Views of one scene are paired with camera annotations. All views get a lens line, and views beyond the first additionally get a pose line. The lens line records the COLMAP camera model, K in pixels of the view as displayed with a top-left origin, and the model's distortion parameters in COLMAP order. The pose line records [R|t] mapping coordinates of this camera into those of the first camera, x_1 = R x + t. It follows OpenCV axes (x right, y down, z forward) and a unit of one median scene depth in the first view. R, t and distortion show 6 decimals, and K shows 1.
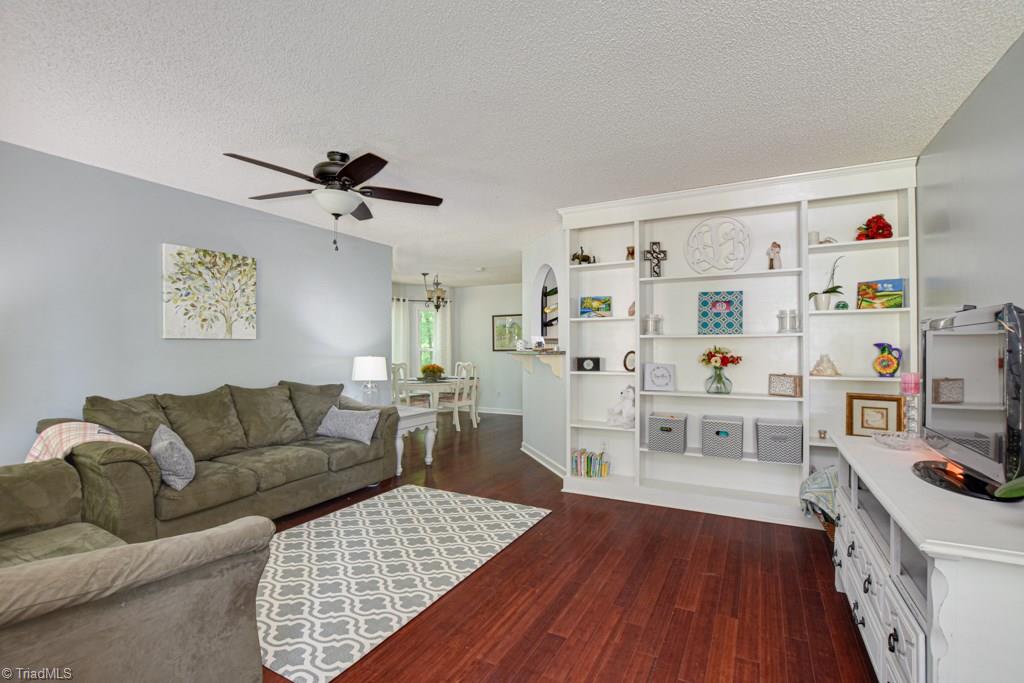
lens RADIAL K [[462.5, 0, 511.1], [0, 462.5, 343.9], [0, 0, 1]] dist [-0.027426, 0.001585]
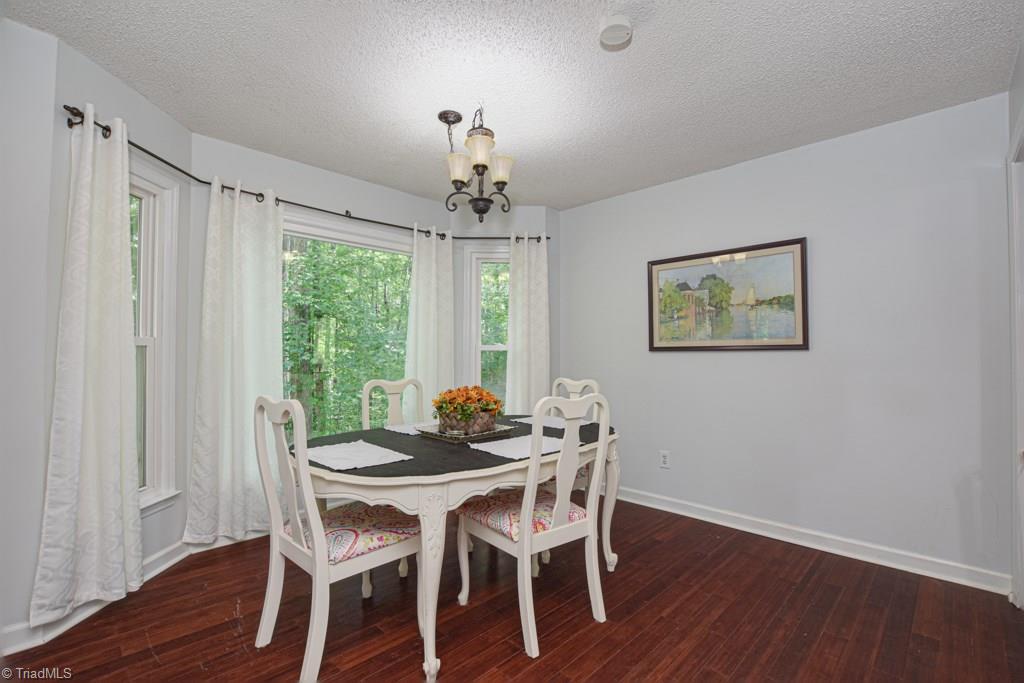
lens RADIAL K [[462.5, 0, 508.5], [0, 462.5, 347.2], [0, 0, 1]] dist [-0.027426, 0.001585]
pose [[0.955137, -0.003606, -0.296142, -0.045813], [-0.001278, 0.999866, -0.016297, 0.023279], [0.296161, 0.015944, 0.955005, 0.696876]]
